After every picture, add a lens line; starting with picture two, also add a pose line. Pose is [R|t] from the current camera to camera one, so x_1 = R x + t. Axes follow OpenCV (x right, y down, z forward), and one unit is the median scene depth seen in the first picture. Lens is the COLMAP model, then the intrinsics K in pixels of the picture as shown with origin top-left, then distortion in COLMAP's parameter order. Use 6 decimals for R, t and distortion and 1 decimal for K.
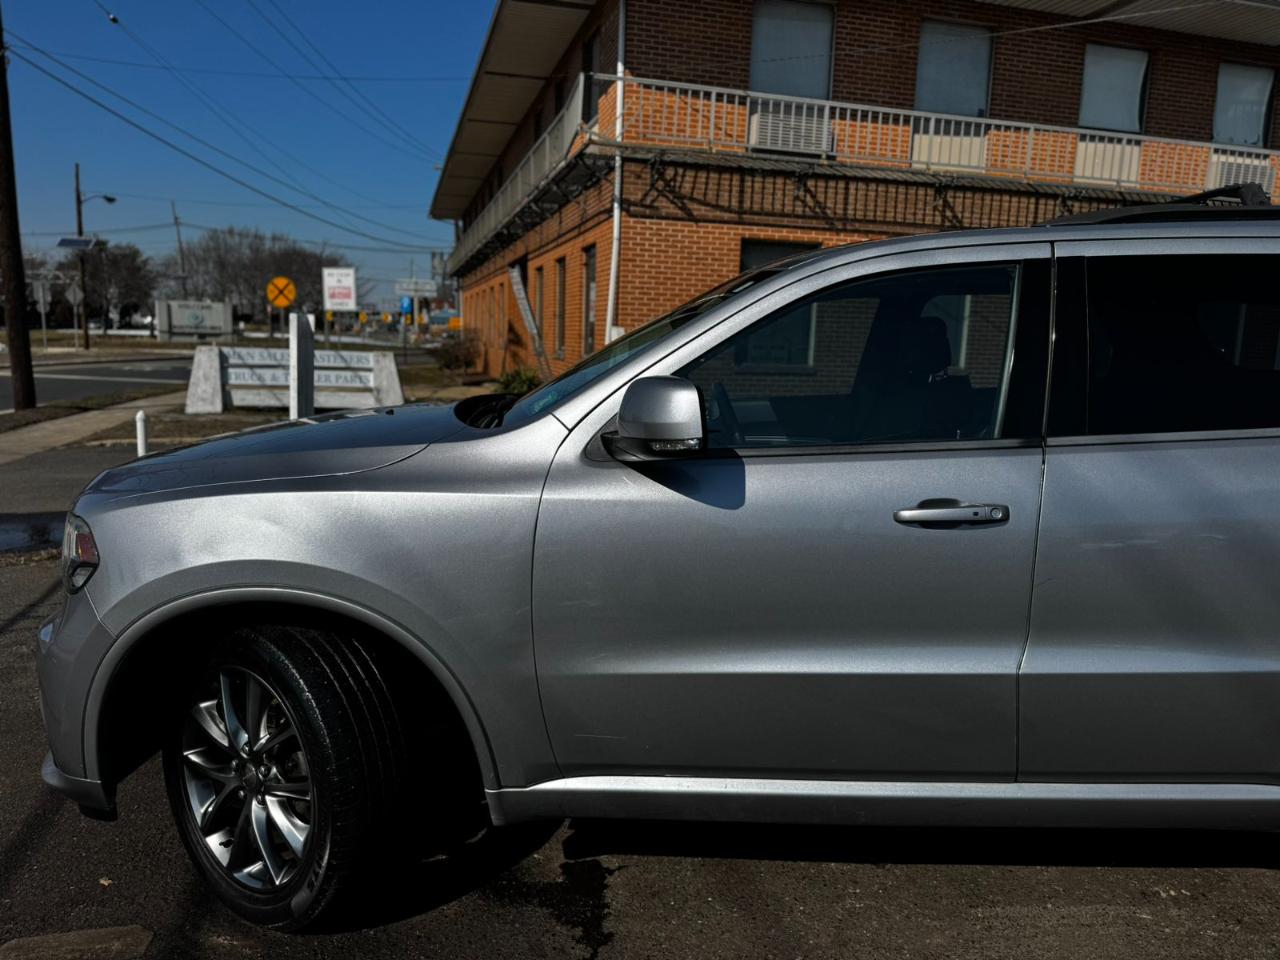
lens RADIAL K [[905.6, 0, 645.6], [0, 905.6, 484.5], [0, 0, 1]] dist [0.035414, -0.047632]
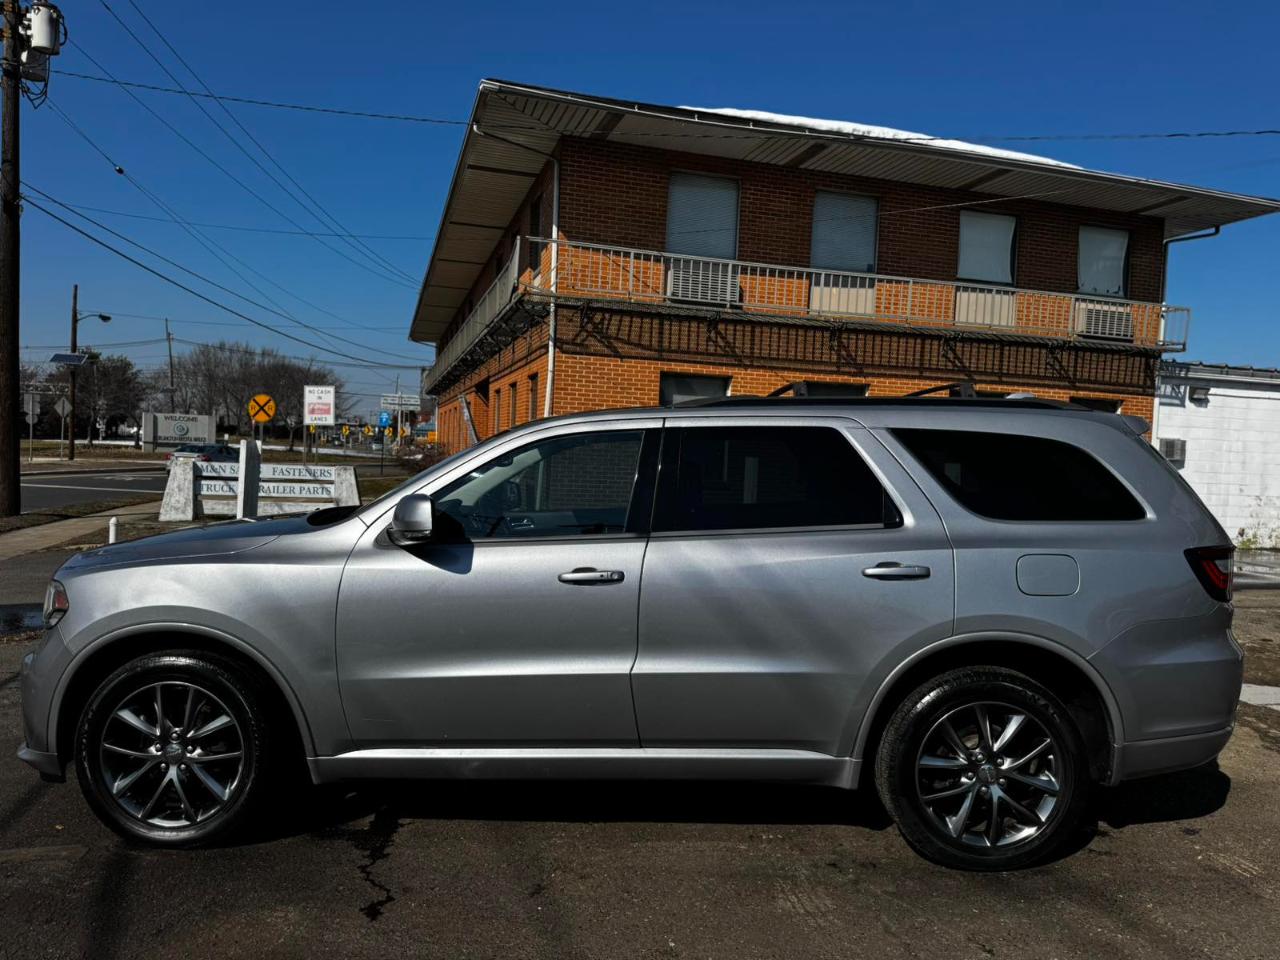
lens RADIAL K [[905.6, 0, 646.3], [0, 905.6, 481.0], [0, 0, 1]] dist [0.035414, -0.047632]
pose [[0.999792, 0.008674, 0.018455, 0.064990], [-0.006250, 0.991808, -0.127586, 0.010783], [-0.019411, 0.127444, 0.991656, -0.110380]]
